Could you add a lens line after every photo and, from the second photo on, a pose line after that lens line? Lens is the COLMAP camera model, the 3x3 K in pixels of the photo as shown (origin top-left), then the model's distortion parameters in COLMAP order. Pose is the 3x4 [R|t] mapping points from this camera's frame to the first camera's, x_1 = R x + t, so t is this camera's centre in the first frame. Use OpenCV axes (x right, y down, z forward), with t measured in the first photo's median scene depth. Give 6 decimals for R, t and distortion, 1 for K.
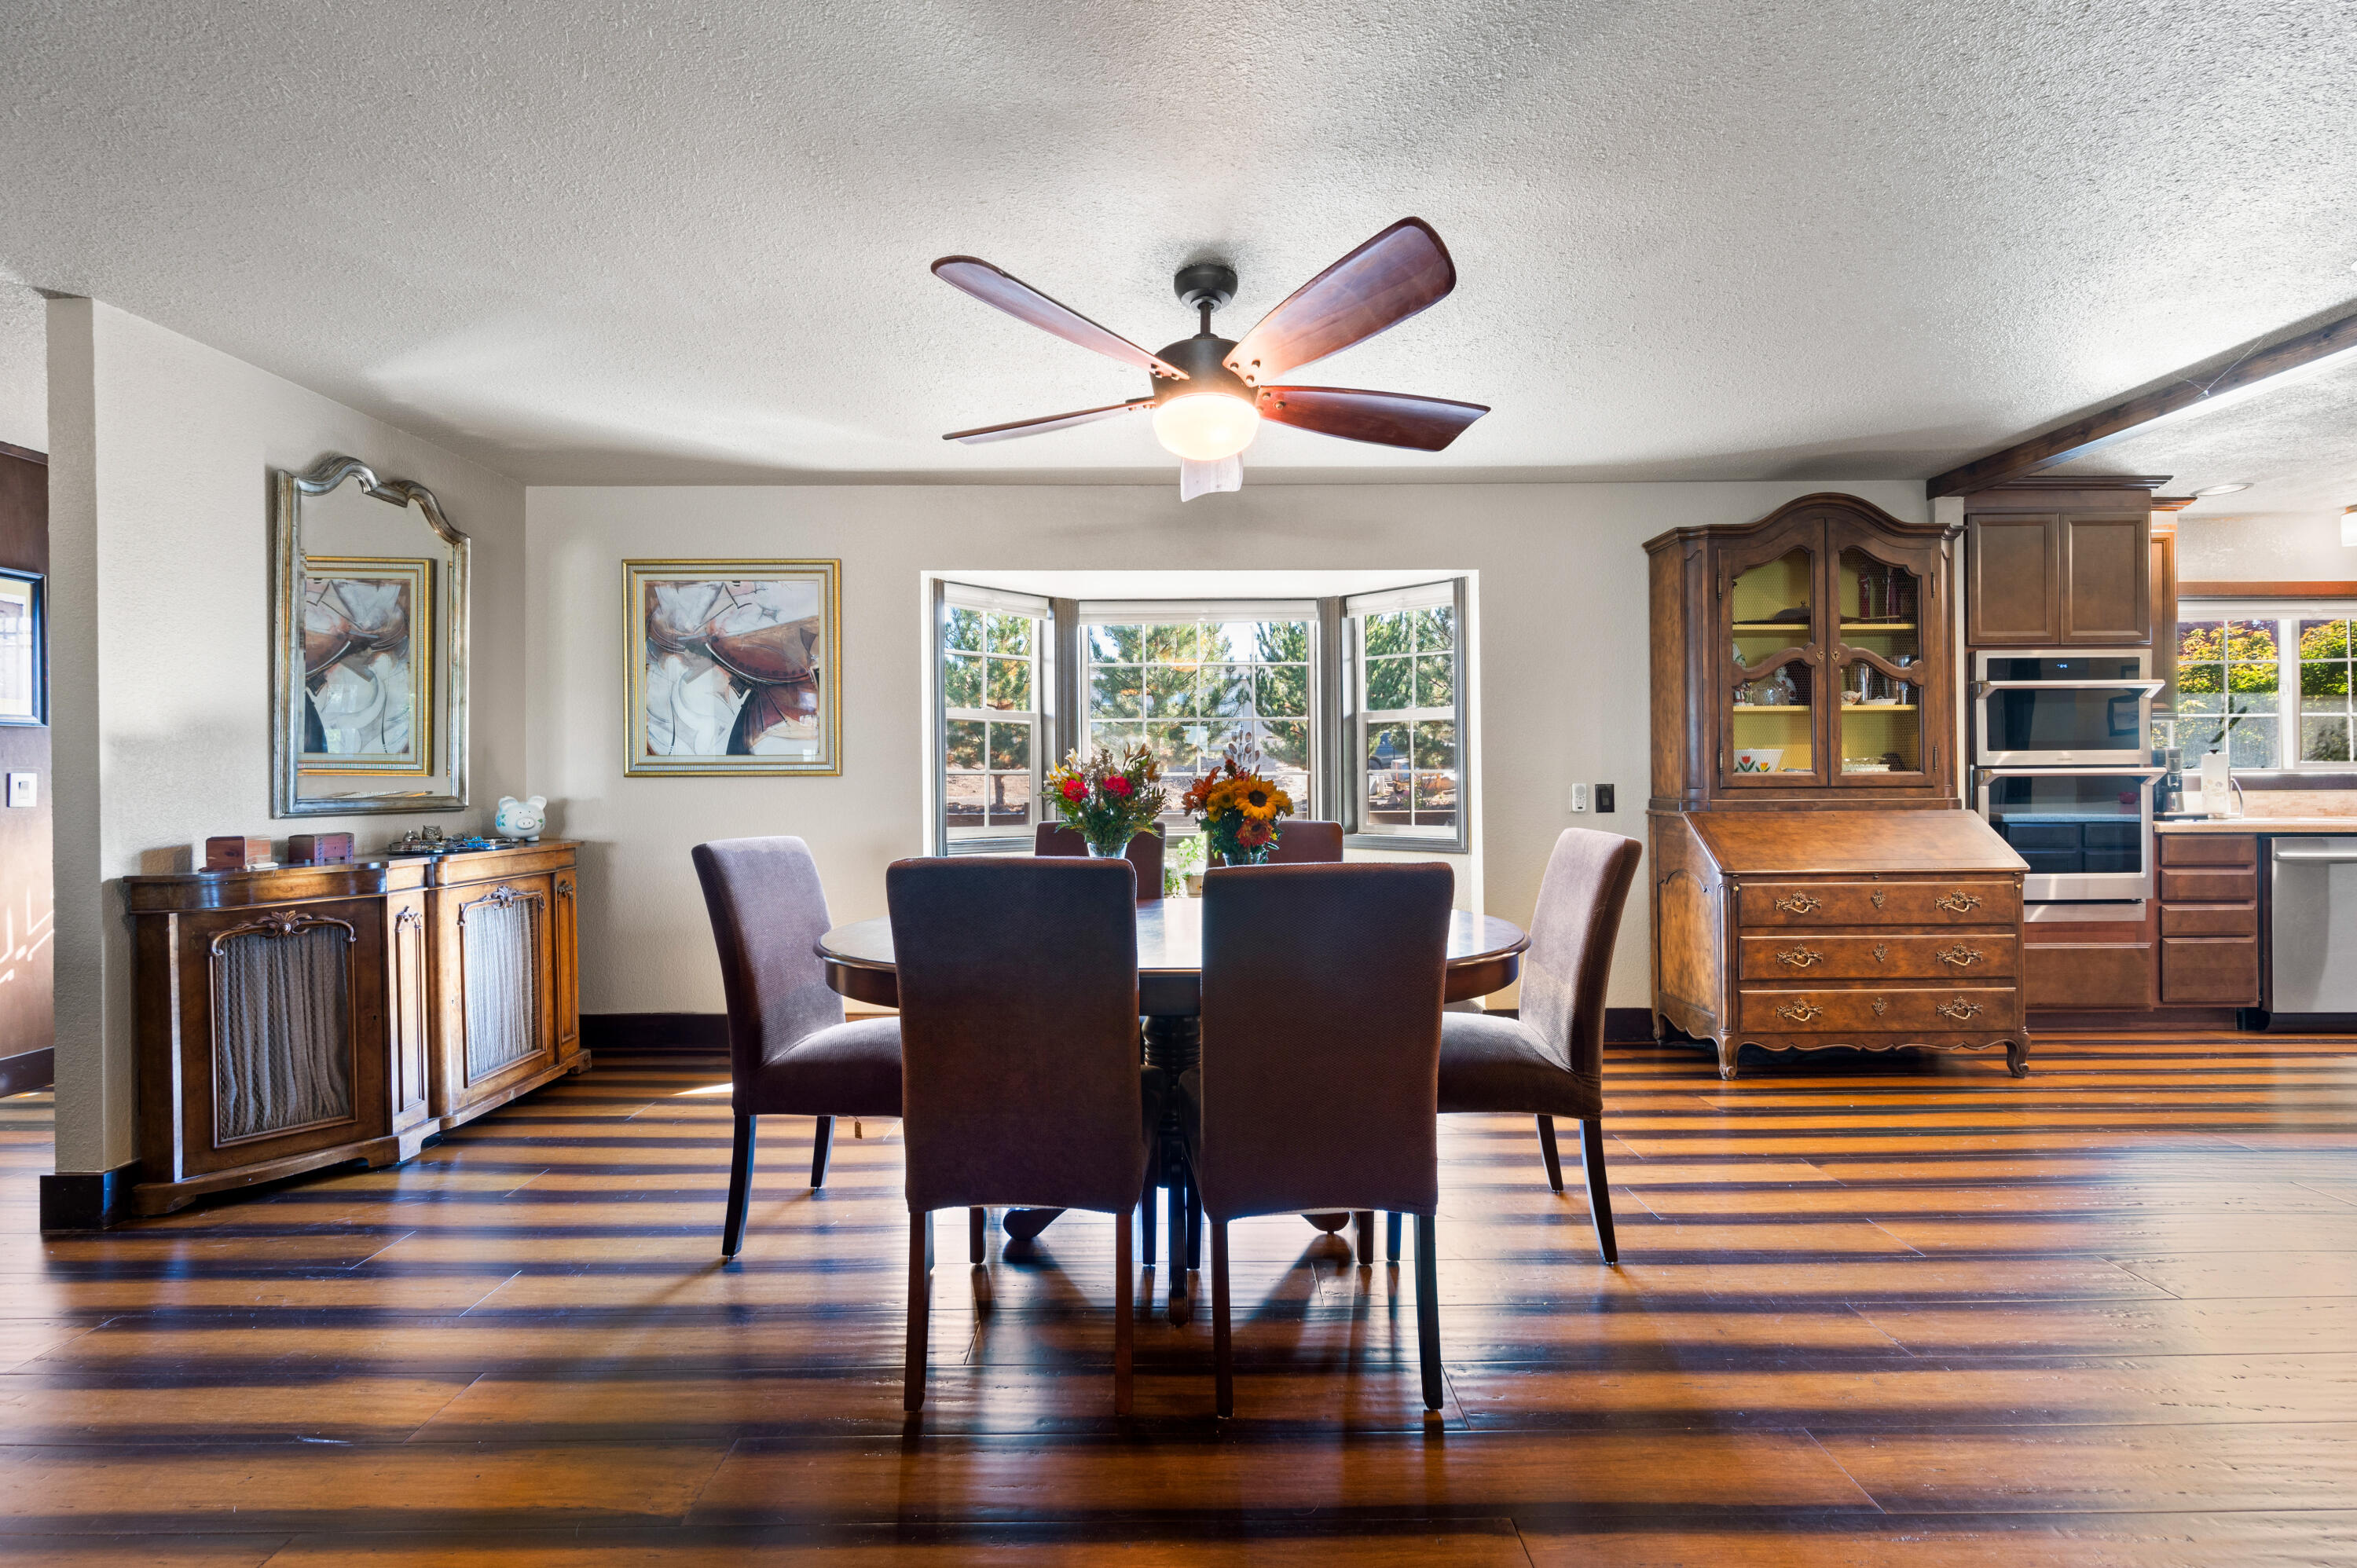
lens RADIAL K [[936.2, 0, 1182.4], [0, 936.2, 778.6], [0, 0, 1]] dist [-0.000545, 0.000297]
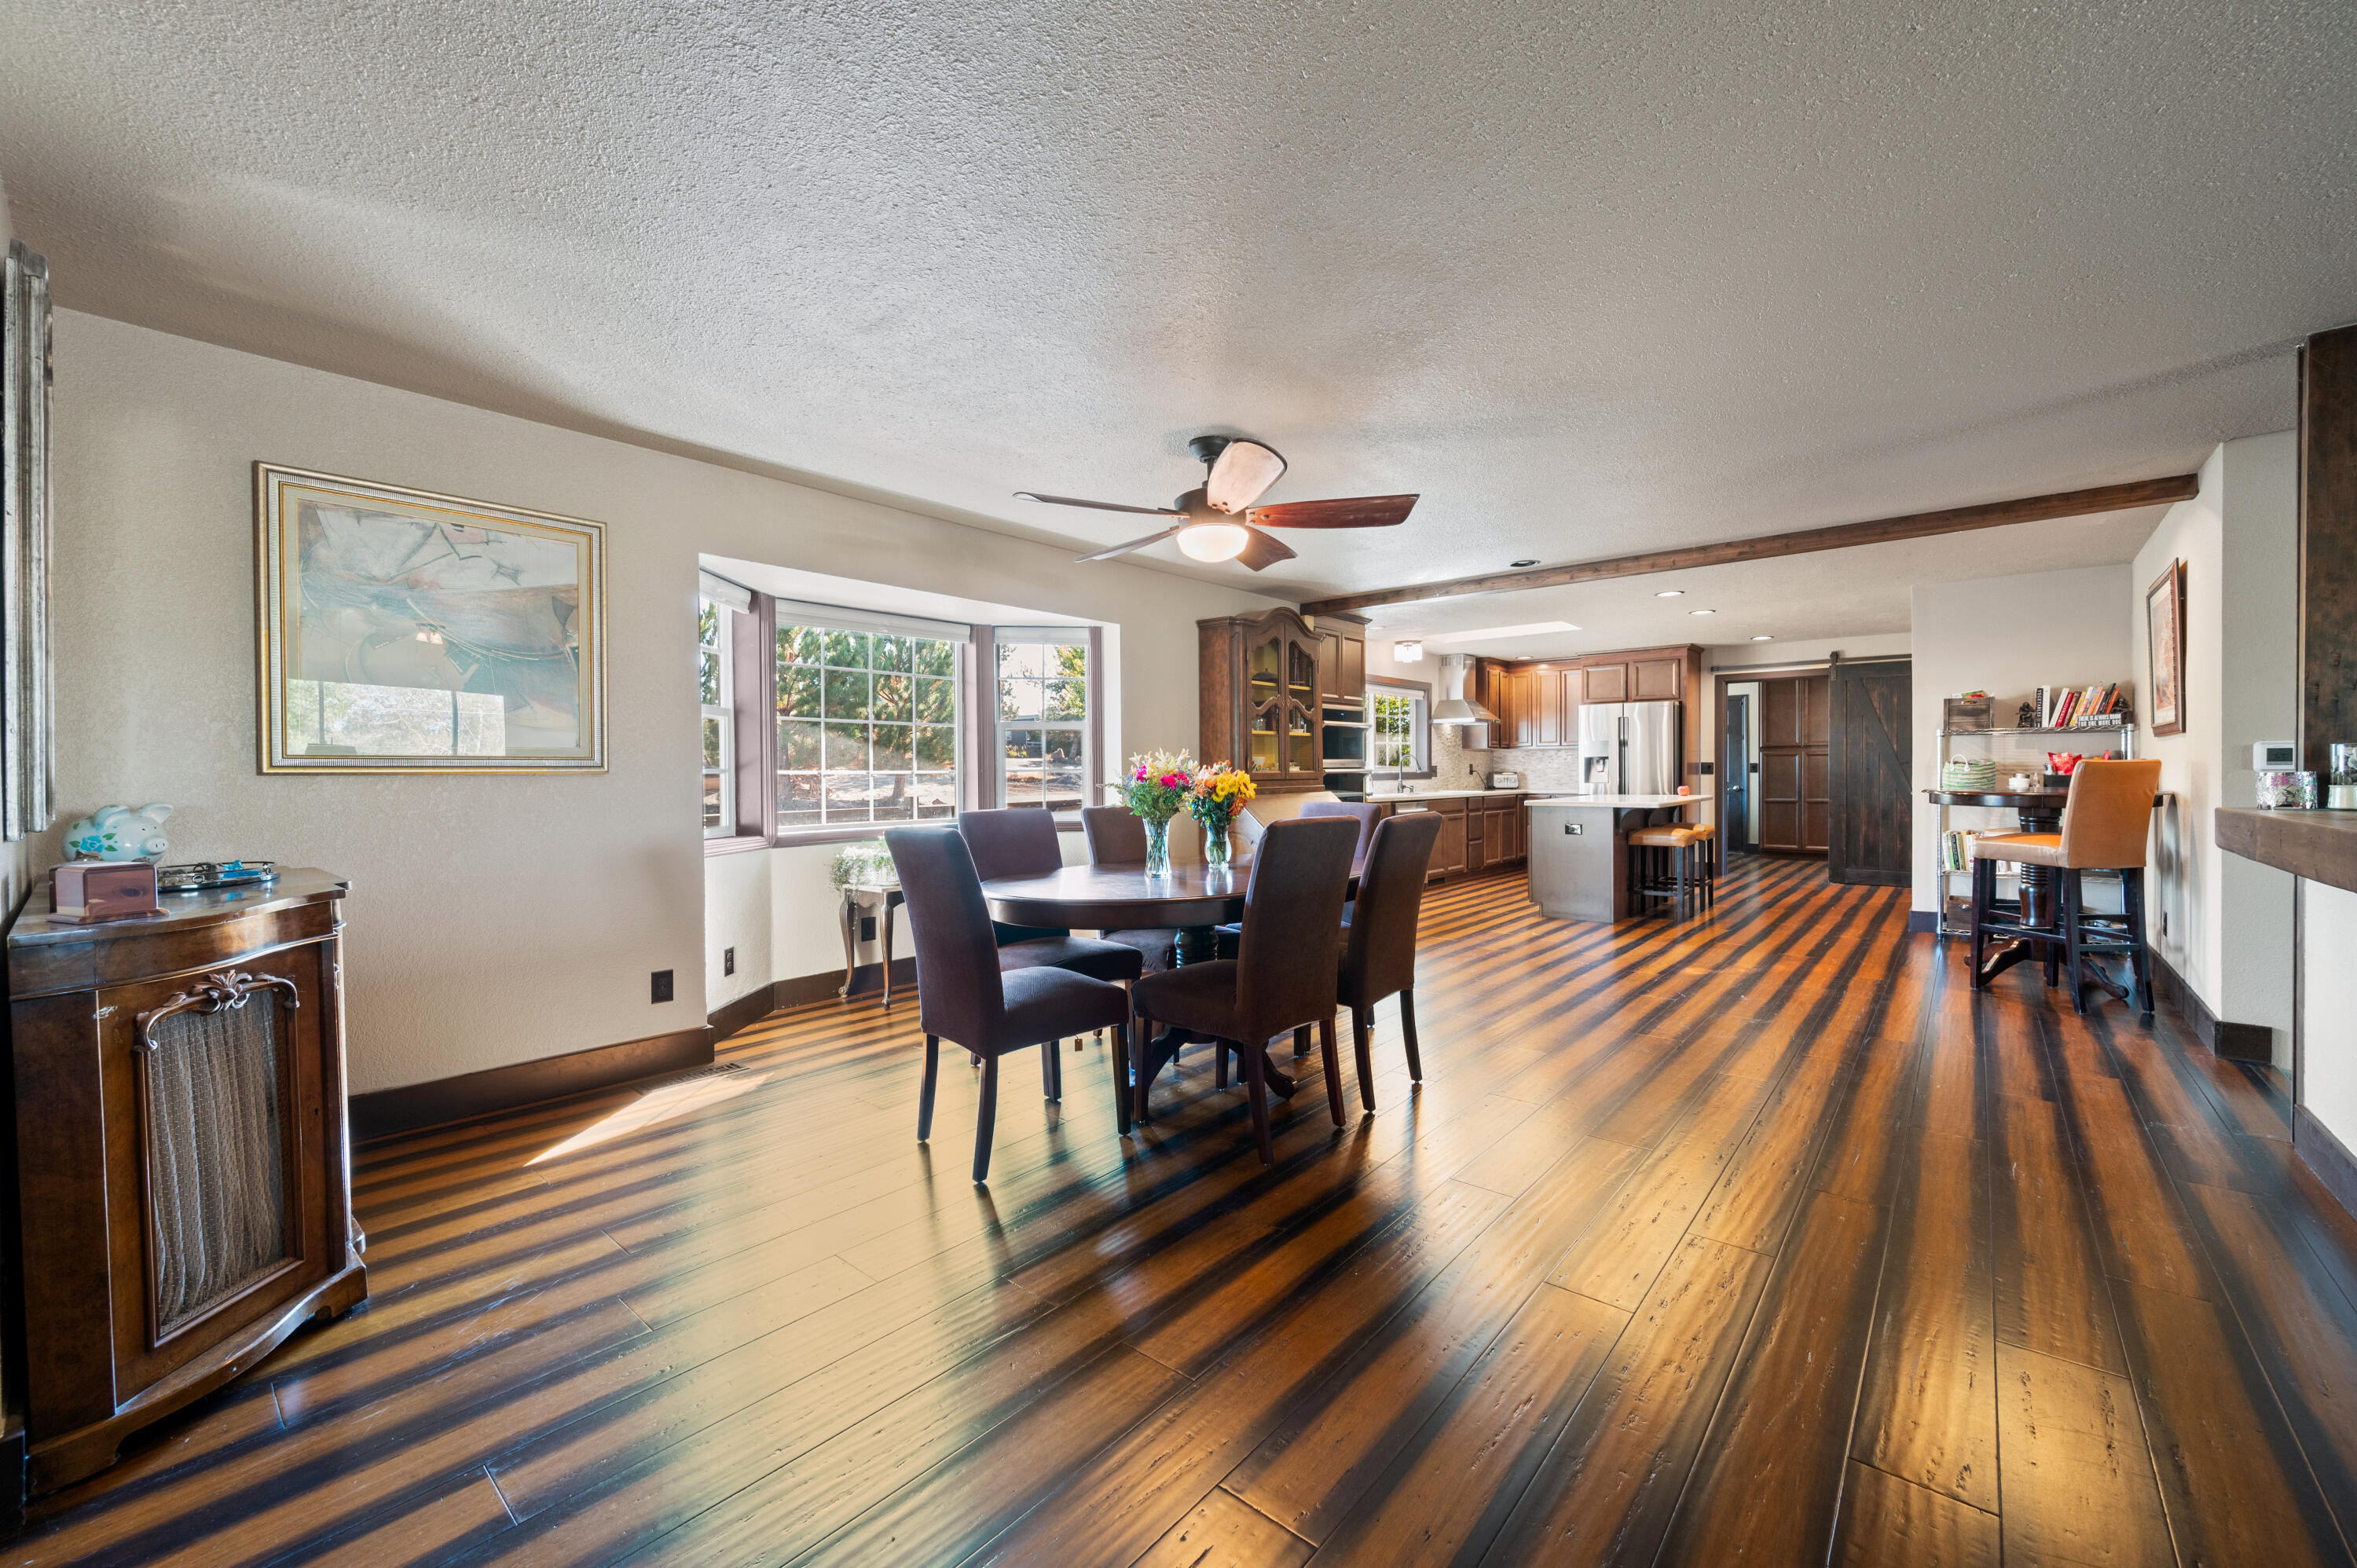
lens RADIAL K [[936.2, 0, 1189.4], [0, 936.2, 779.7], [0, 0, 1]] dist [-0.000545, 0.000297]
pose [[0.647877, -0.005222, 0.761727, -0.675804], [0.005462, 0.999983, 0.002209, 0.004355], [-0.761726, 0.002730, 0.647894, 0.023296]]
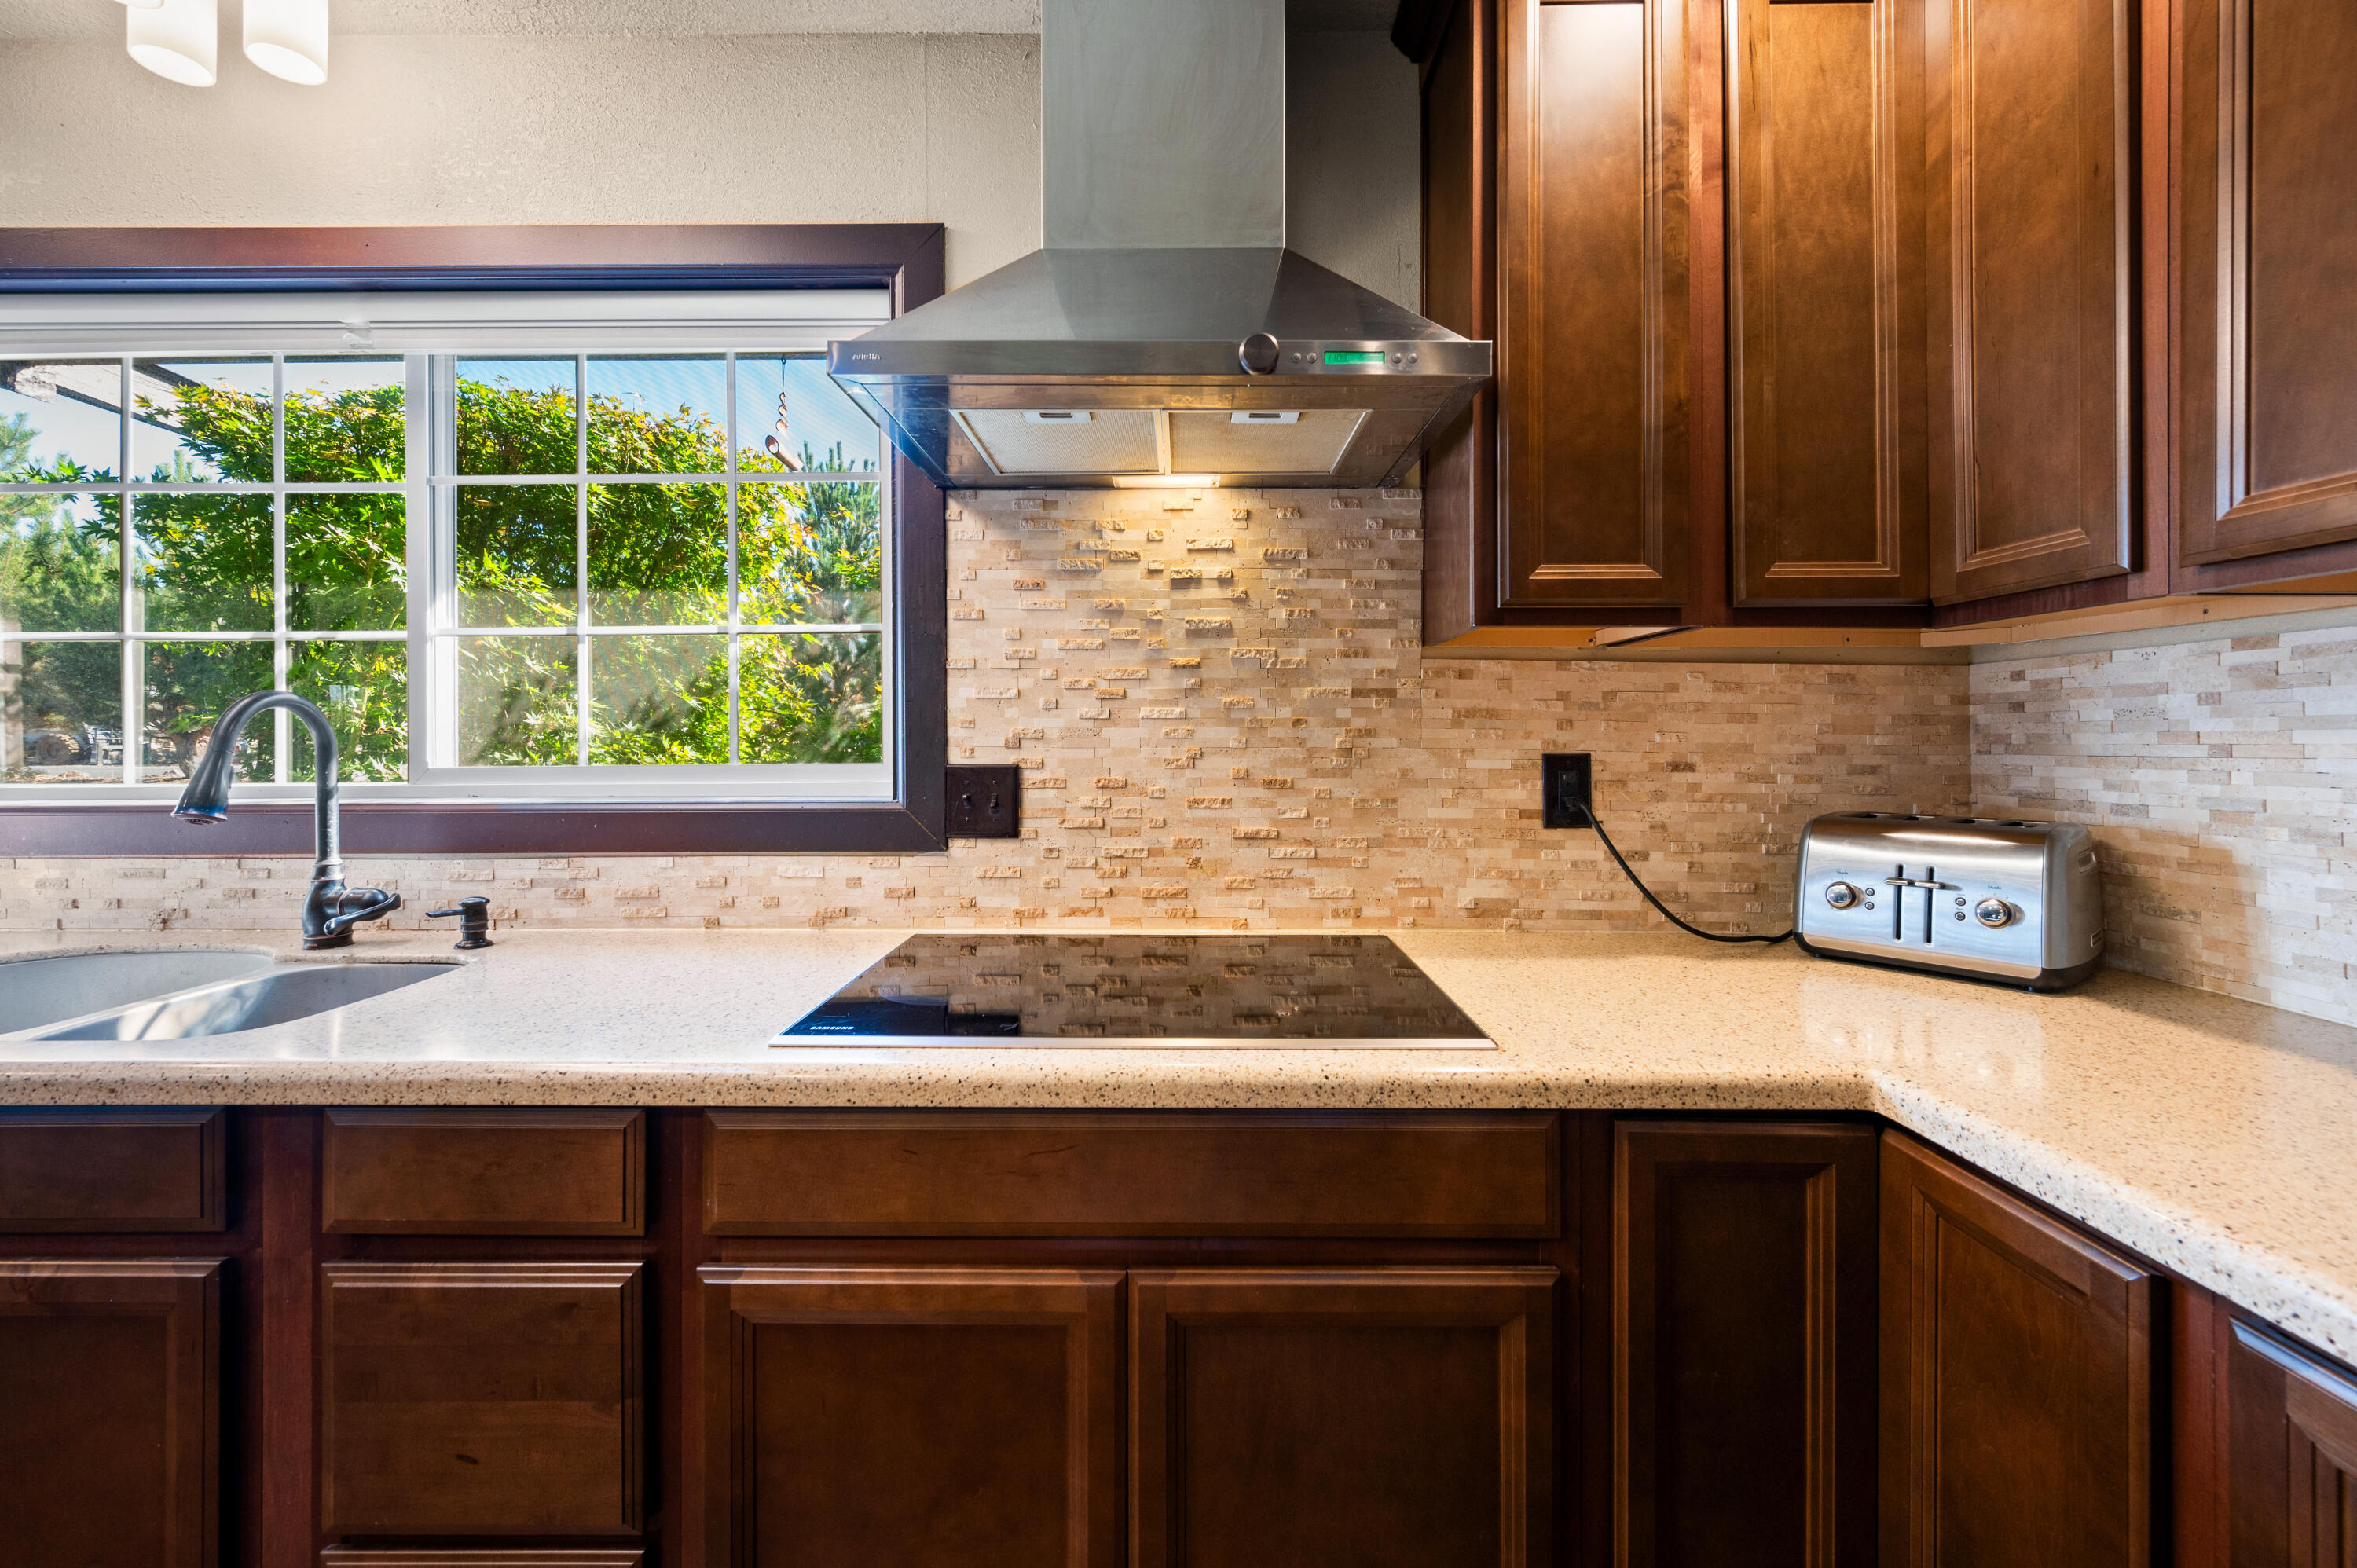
lens RADIAL K [[936.2, 0, 1173.3], [0, 936.2, 731.4], [0, 0, 1]] dist [-0.000545, 0.000297]
pose [[0.999955, 0.005091, -0.008025, 1.775808], [-0.005120, 0.999980, -0.003619, -0.036879], [0.008007, 0.003660, 0.999961, 0.774907]]
